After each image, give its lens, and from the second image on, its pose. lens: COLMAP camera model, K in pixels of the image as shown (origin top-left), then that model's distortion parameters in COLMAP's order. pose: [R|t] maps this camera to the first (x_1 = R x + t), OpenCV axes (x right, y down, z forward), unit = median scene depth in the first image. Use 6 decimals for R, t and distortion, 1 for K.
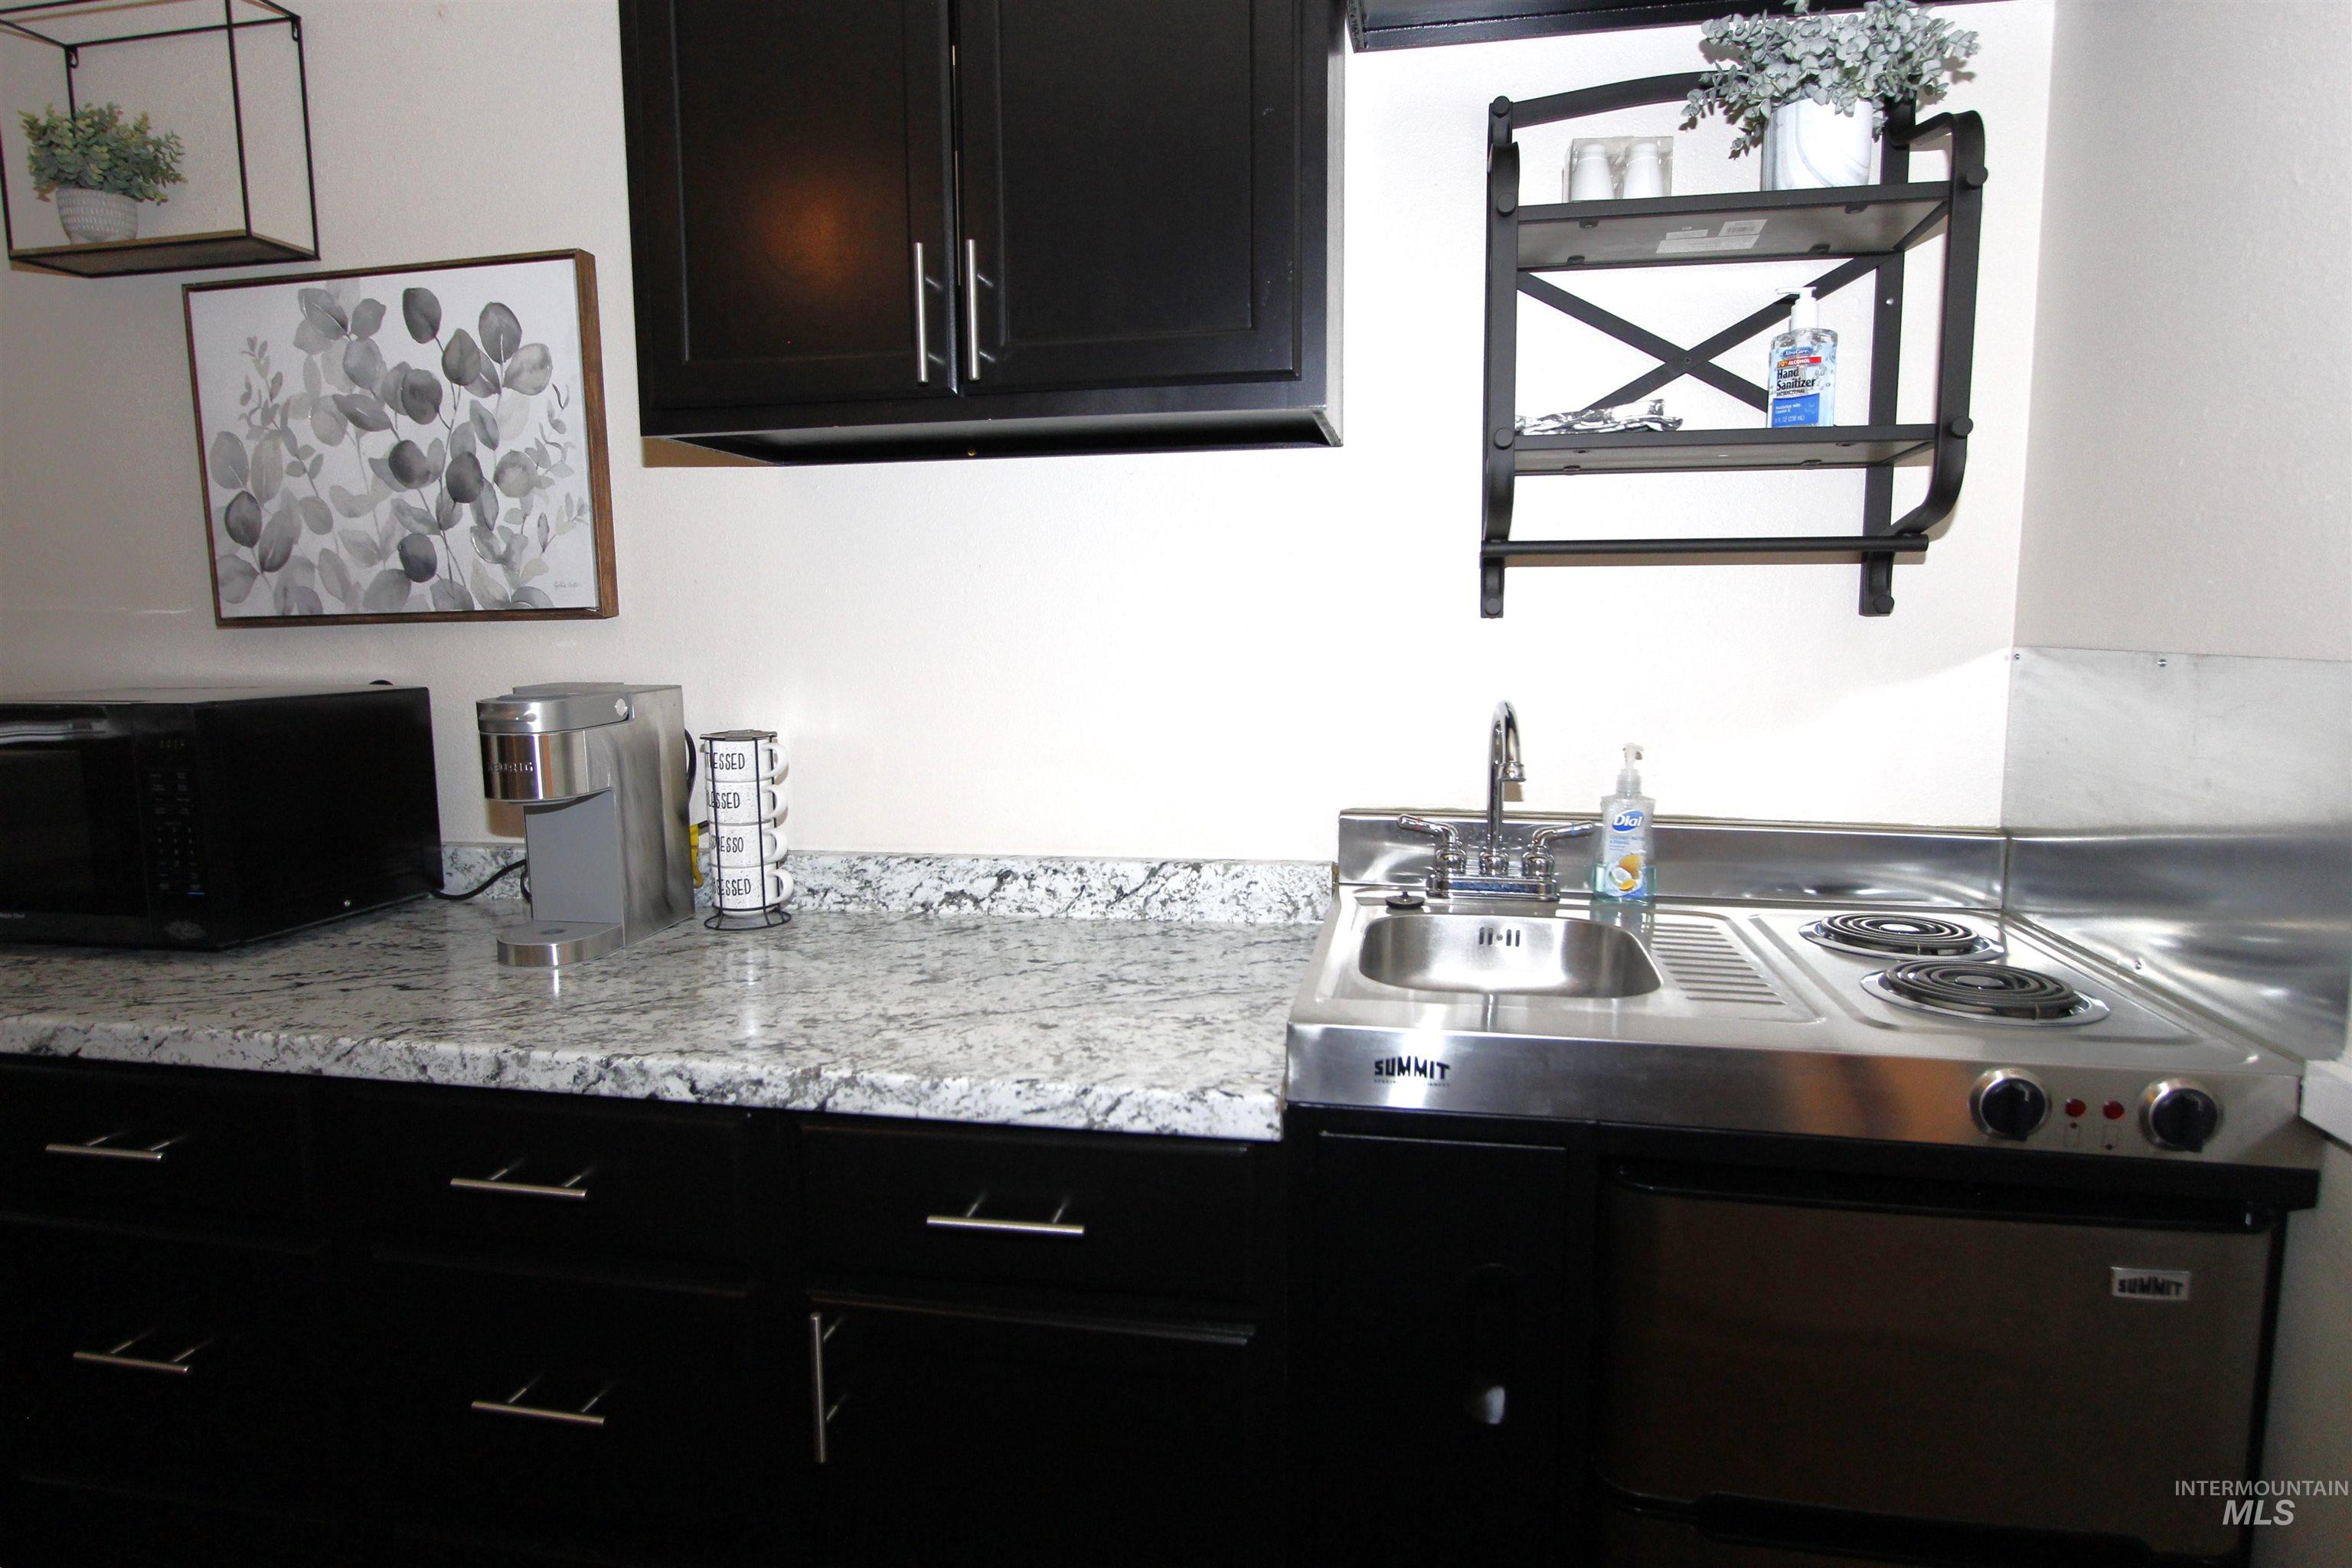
lens RADIAL K [[1299.6, 0, 1173.7], [0, 1299.6, 784.8], [0, 0, 1]] dist [-0.020848, 0.000669]
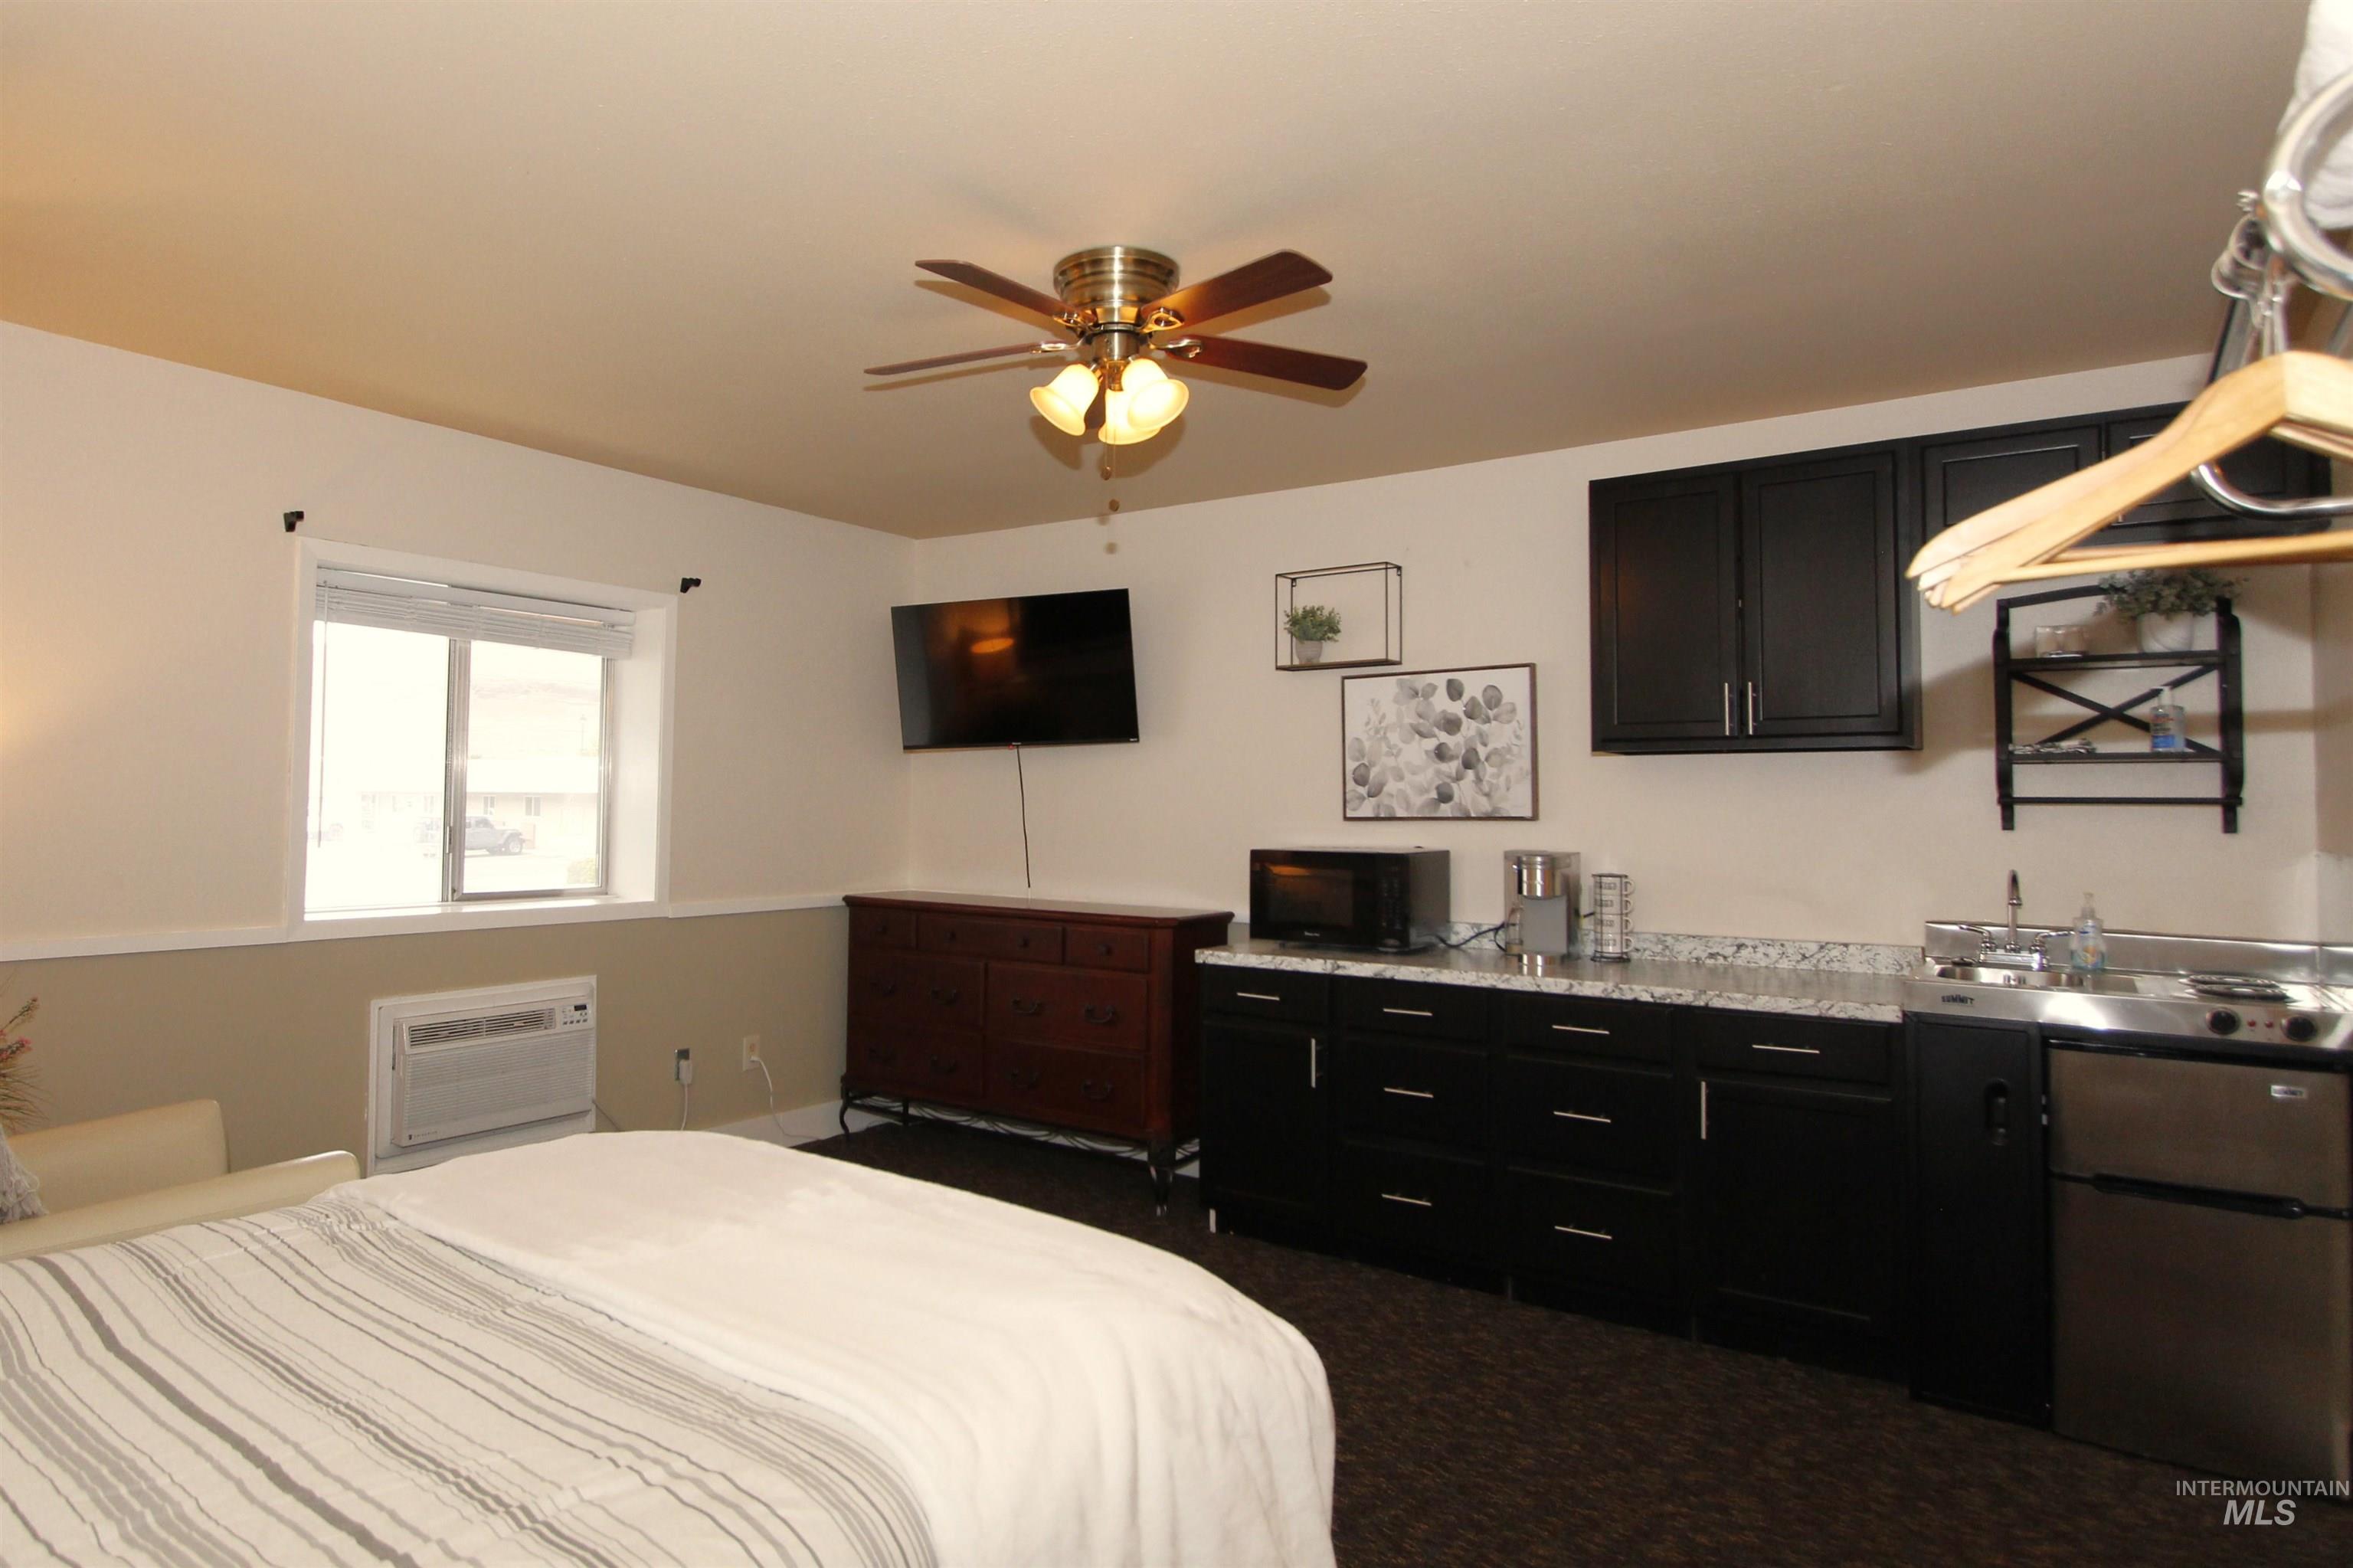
lens RADIAL K [[1133.7, 0, 1179.5], [0, 1133.7, 769.6], [0, 0, 1]] dist [-0.014400, -0.000159]
pose [[0.896587, -0.004463, -0.442845, -0.125841], [-0.064435, 0.987994, -0.140412, 0.097218], [0.438155, 0.154426, 0.885535, -1.015956]]
